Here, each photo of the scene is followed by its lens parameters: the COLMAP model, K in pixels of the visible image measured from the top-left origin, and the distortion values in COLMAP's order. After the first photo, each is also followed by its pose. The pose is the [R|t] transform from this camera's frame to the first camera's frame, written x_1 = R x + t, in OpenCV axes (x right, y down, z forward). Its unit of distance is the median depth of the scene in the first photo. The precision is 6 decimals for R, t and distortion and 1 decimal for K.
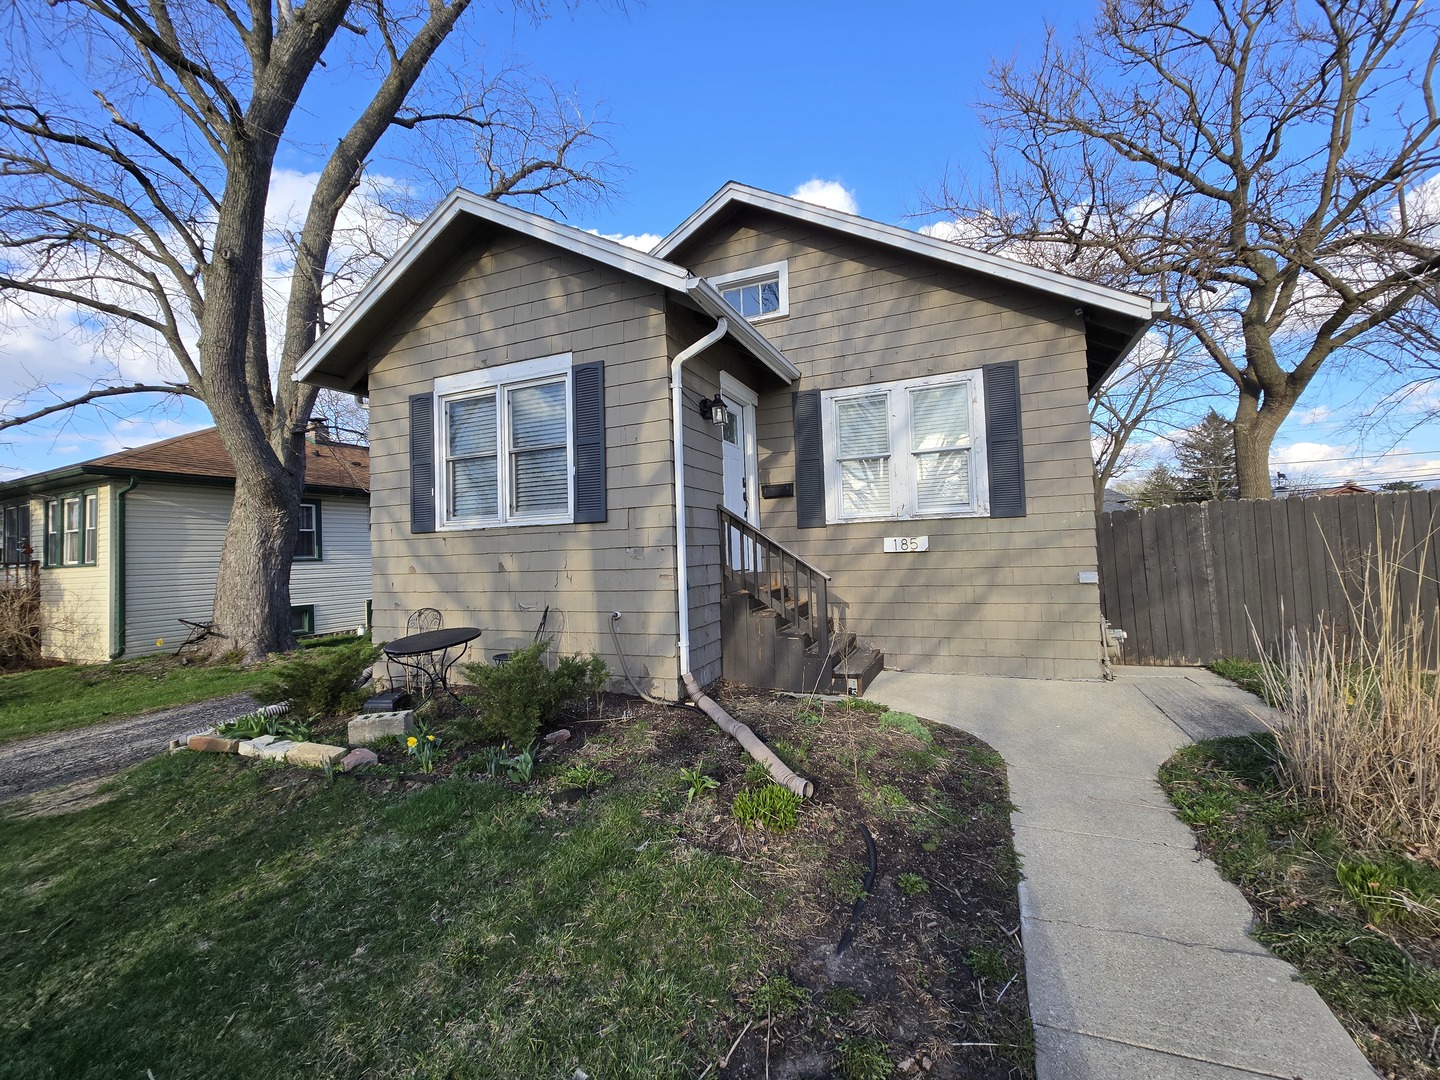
lens RADIAL K [[589.5, 0, 720.4], [0, 589.5, 542.7], [0, 0, 1]] dist [0.001362, -0.000297]
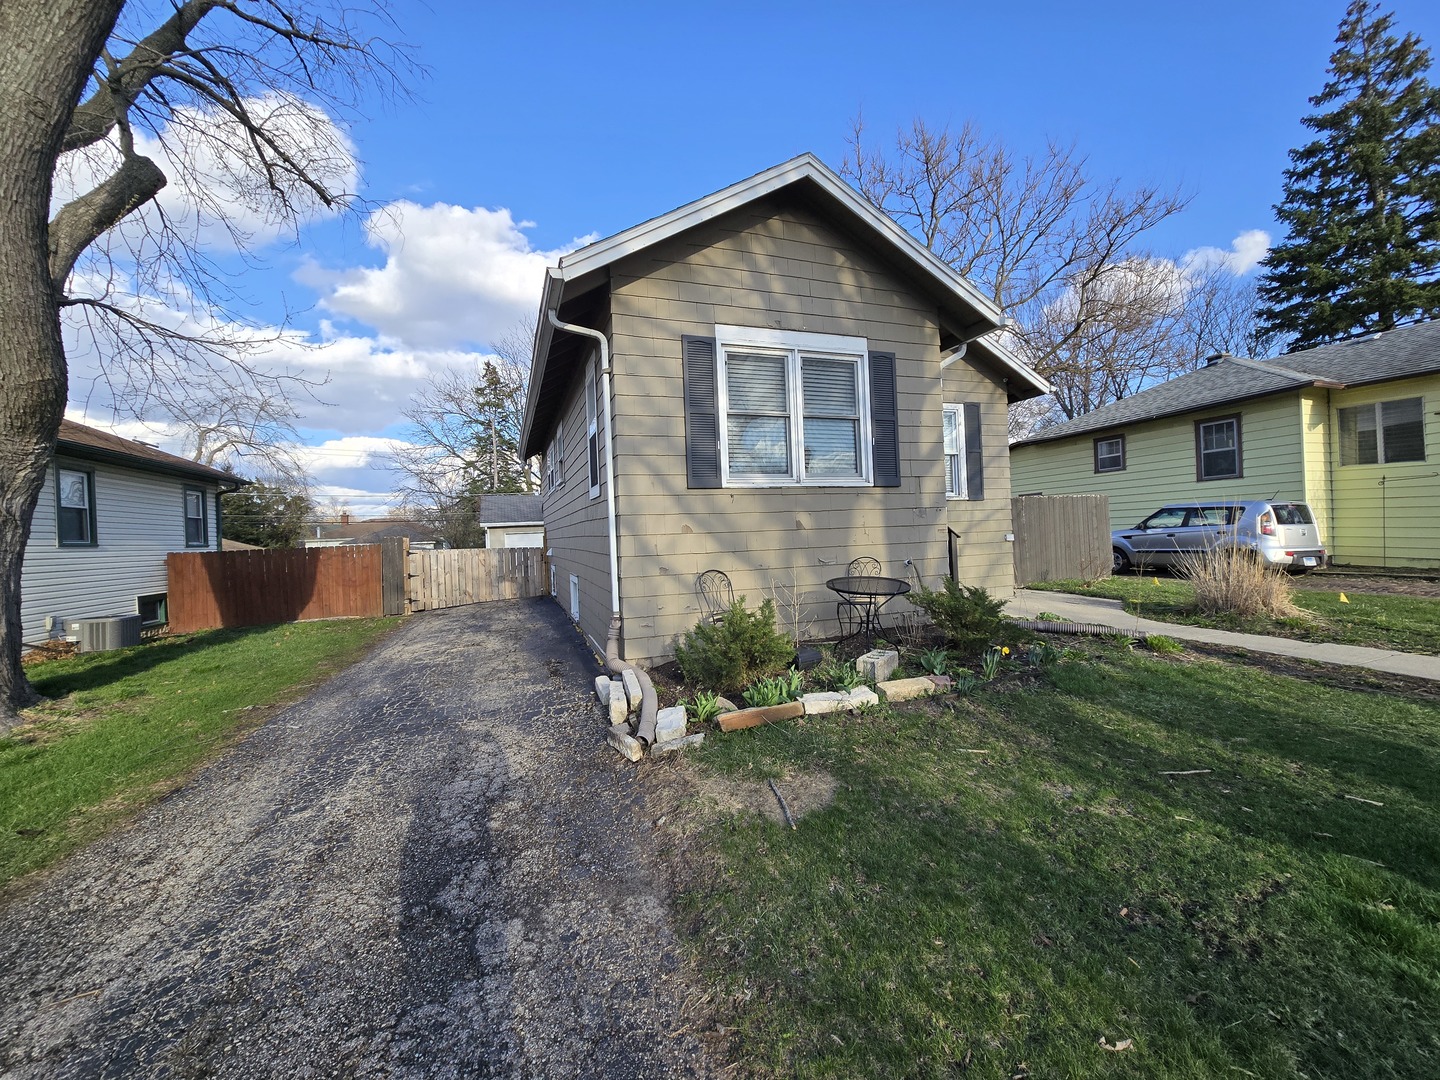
lens RADIAL K [[589.5, 0, 725.4], [0, 589.5, 540.8], [0, 0, 1]] dist [0.001362, -0.000297]
pose [[0.731551, -0.001931, 0.681784, -1.114651], [0.004773, 0.999986, -0.002289, 0.067101], [-0.681770, 0.004929, 0.731550, 0.309738]]
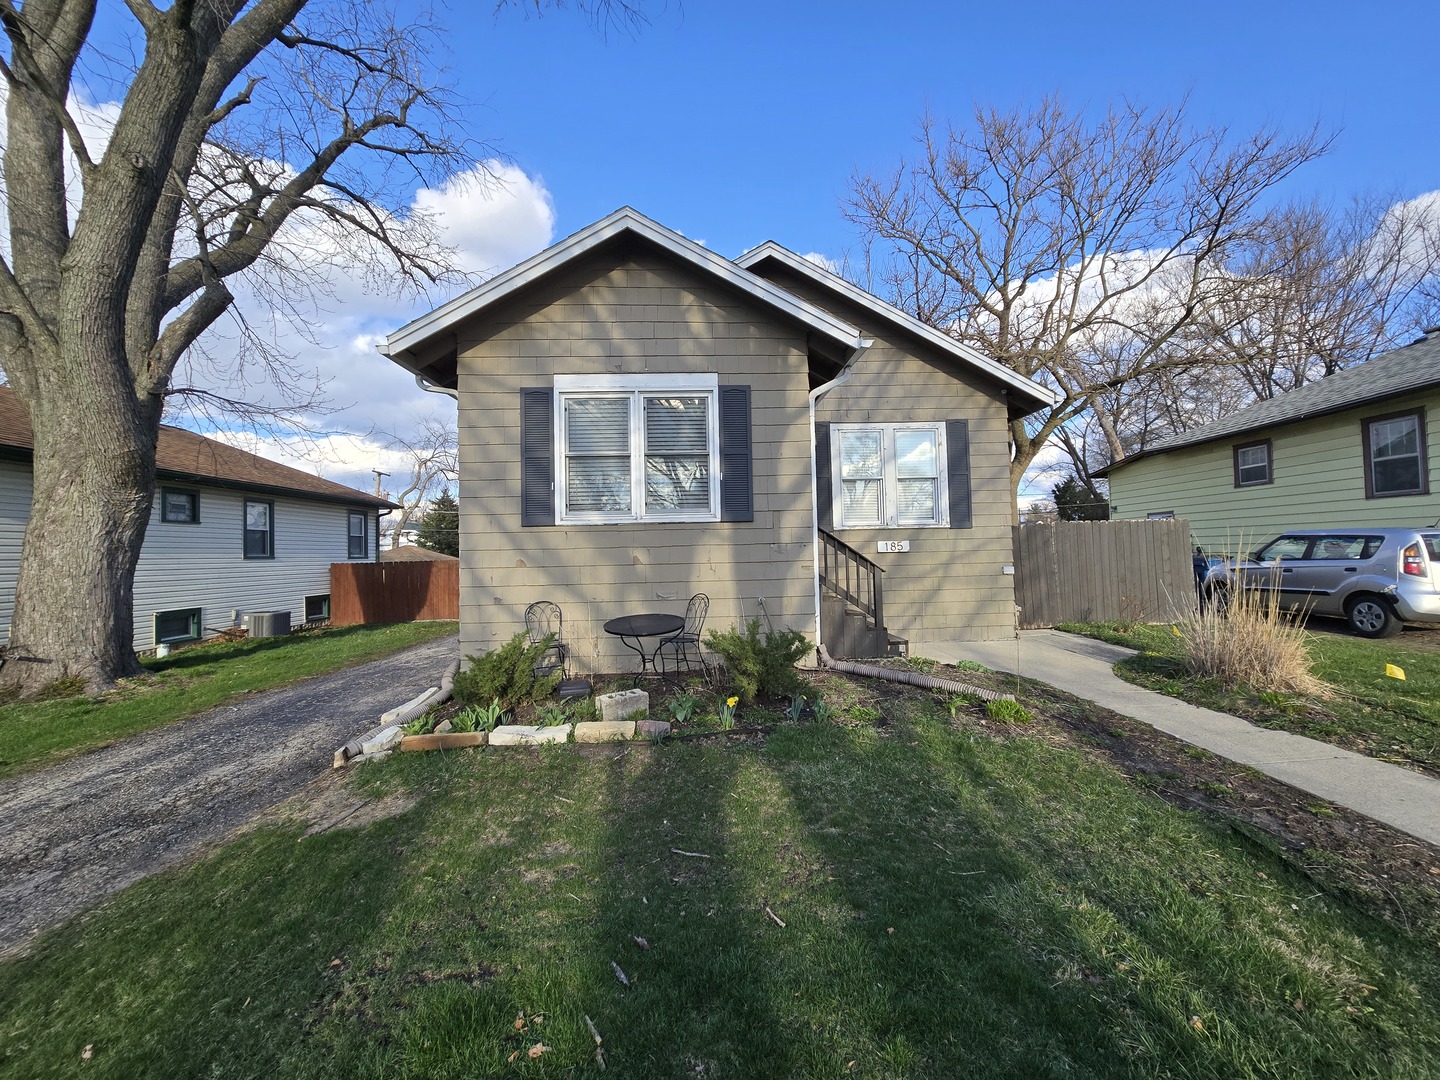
lens RADIAL K [[589.5, 0, 724.8], [0, 589.5, 542.0], [0, 0, 1]] dist [0.001362, -0.000297]
pose [[0.904098, 0.020035, 0.426855, -0.648162], [-0.013120, 0.999731, -0.019135, 0.024883], [-0.427124, 0.011700, 0.904117, -0.039570]]
